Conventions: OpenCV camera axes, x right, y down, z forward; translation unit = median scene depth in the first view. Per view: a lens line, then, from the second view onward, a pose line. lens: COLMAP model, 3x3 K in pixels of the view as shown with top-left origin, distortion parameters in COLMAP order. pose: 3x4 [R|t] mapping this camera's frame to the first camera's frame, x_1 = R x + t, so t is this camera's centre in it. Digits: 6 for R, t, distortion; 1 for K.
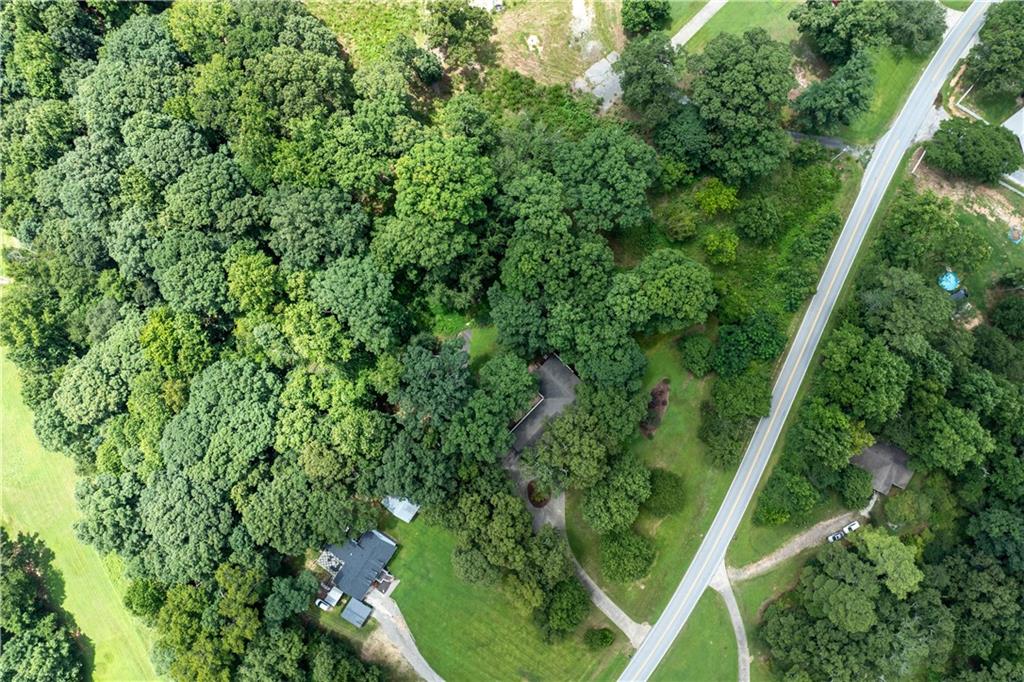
lens RADIAL K [[718.1, 0, 516.9], [0, 718.1, 339.5], [0, 0, 1]] dist [-0.027247, 0.002099]
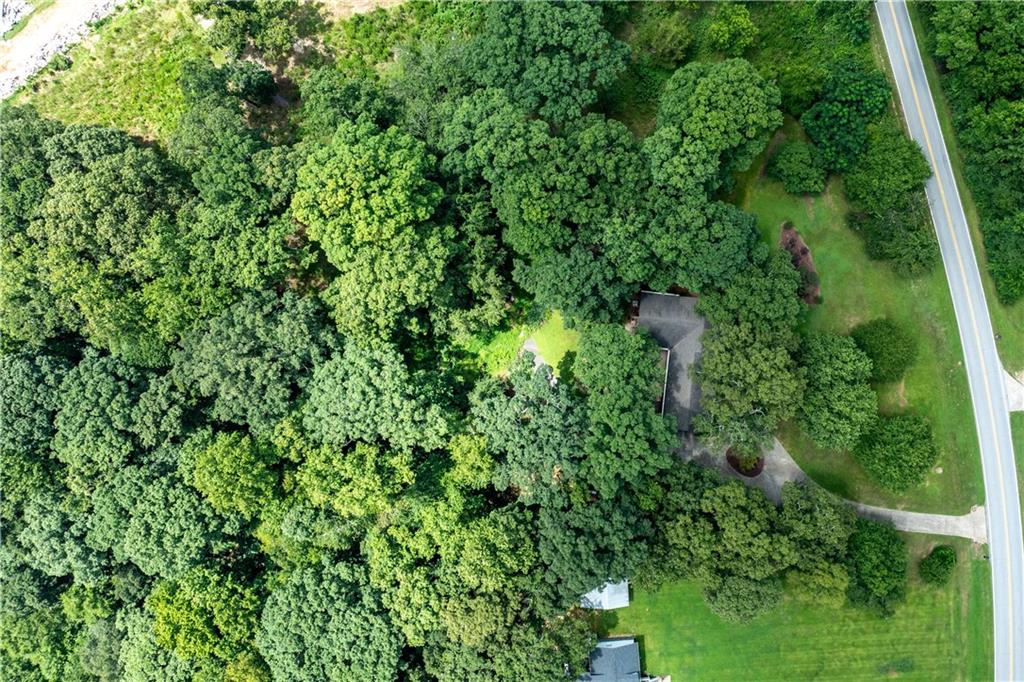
lens RADIAL K [[829.6, 0, 607.2], [0, 829.6, 332.7], [0, 0, 1]] dist [-0.040481, 0.014544]
pose [[0.784872, -0.619249, 0.022502, -0.021104], [0.619199, 0.785171, 0.009988, 0.024424], [-0.023854, 0.006094, 0.999697, 0.198408]]
